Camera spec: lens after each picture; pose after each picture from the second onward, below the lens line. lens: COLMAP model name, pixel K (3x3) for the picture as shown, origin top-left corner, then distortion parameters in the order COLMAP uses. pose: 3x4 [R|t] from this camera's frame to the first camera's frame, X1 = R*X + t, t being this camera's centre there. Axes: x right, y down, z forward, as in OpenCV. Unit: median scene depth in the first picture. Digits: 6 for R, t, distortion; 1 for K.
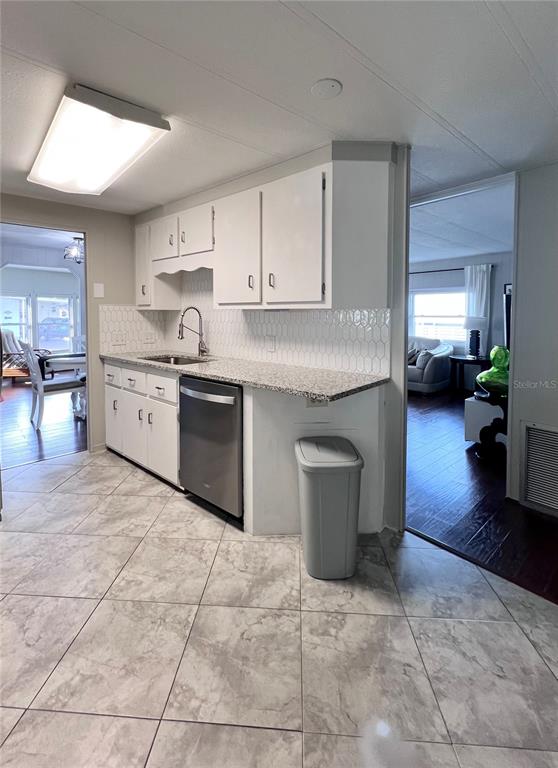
lens RADIAL K [[353.5, 0, 269.3], [0, 353.5, 325.2], [0, 0, 1]] dist [0.000862, 0.000564]
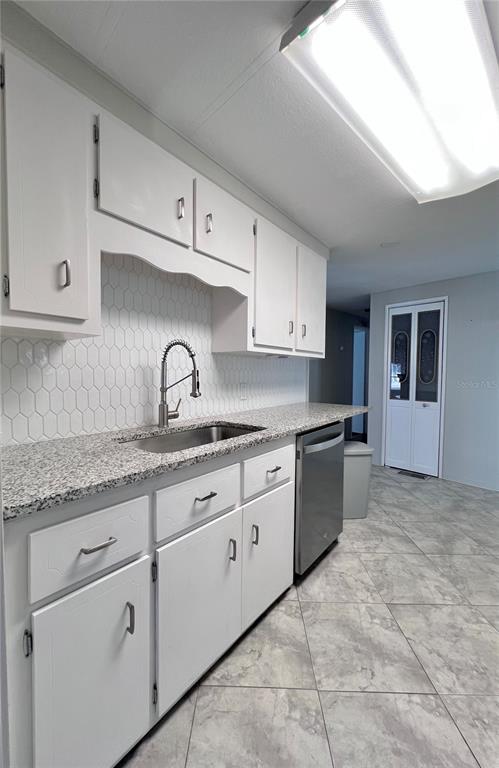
lens RADIAL K [[305.4, 0, 249.5], [0, 305.4, 384.0], [0, 0, 1]] dist [-0.000057, 0.000055]
pose [[-0.051548, -0.034760, 0.998065, -1.075958], [0.029701, 0.998899, 0.036323, 0.005264], [-0.998229, 0.031516, -0.050459, 1.349076]]
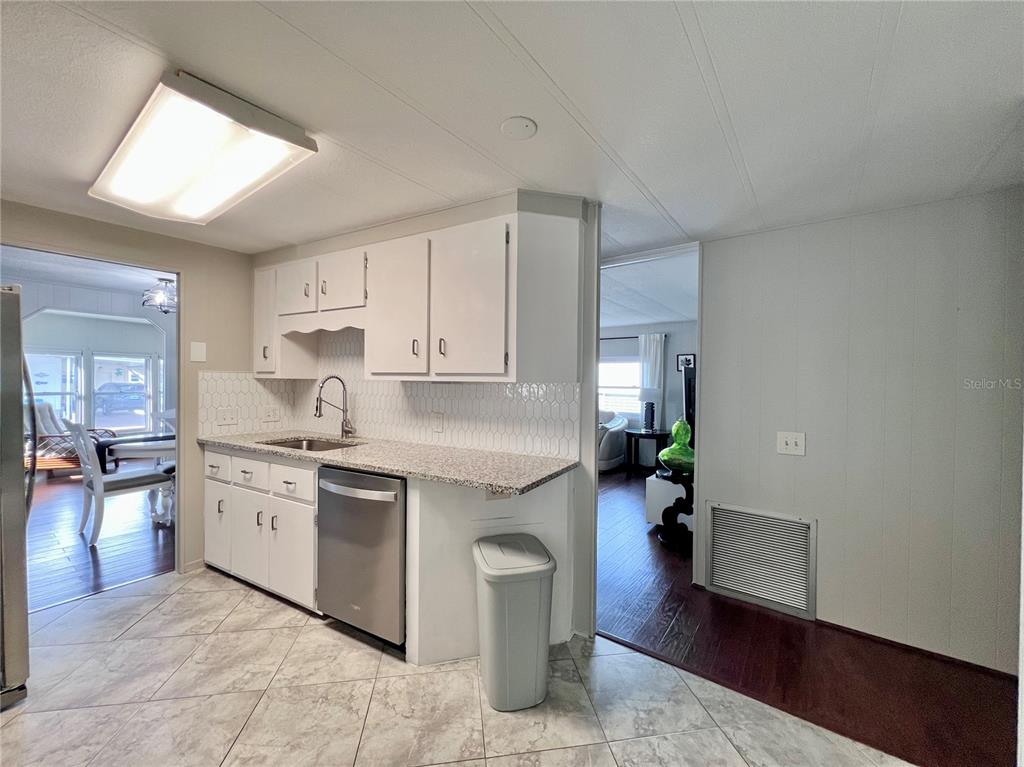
lens RADIAL K [[406.0, 0, 512.0], [0, 406.0, 383.5], [0, 0, 1]] dist [0.000356, 0.000482]
pose [[0.975359, 0.007670, 0.220492, -0.045570], [-0.002037, 0.999666, -0.025762, -0.018244], [-0.220616, 0.024678, 0.975049, 0.043338]]
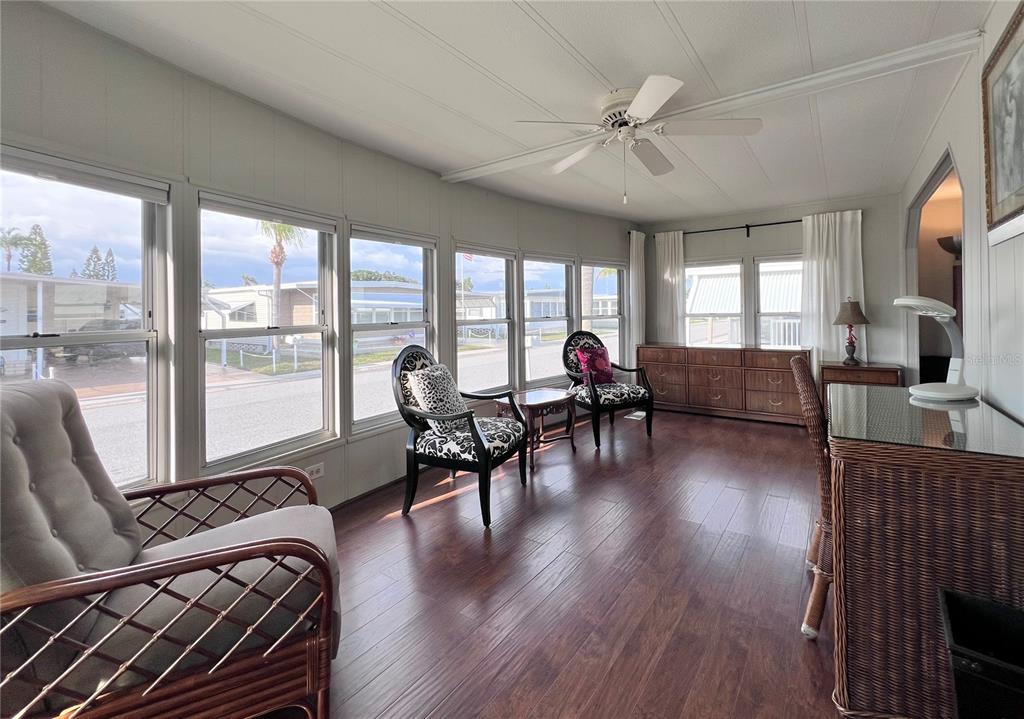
lens RADIAL K [[436.8, 0, 549.2], [0, 436.8, 307.1], [0, 0, 1]] dist [0.000293, -0.000051]
pose [[0.963301, -0.009863, 0.268241, -1.814991], [0.020973, 0.999035, -0.038585, -0.019421], [-0.267602, 0.042795, 0.962579, 2.387518]]
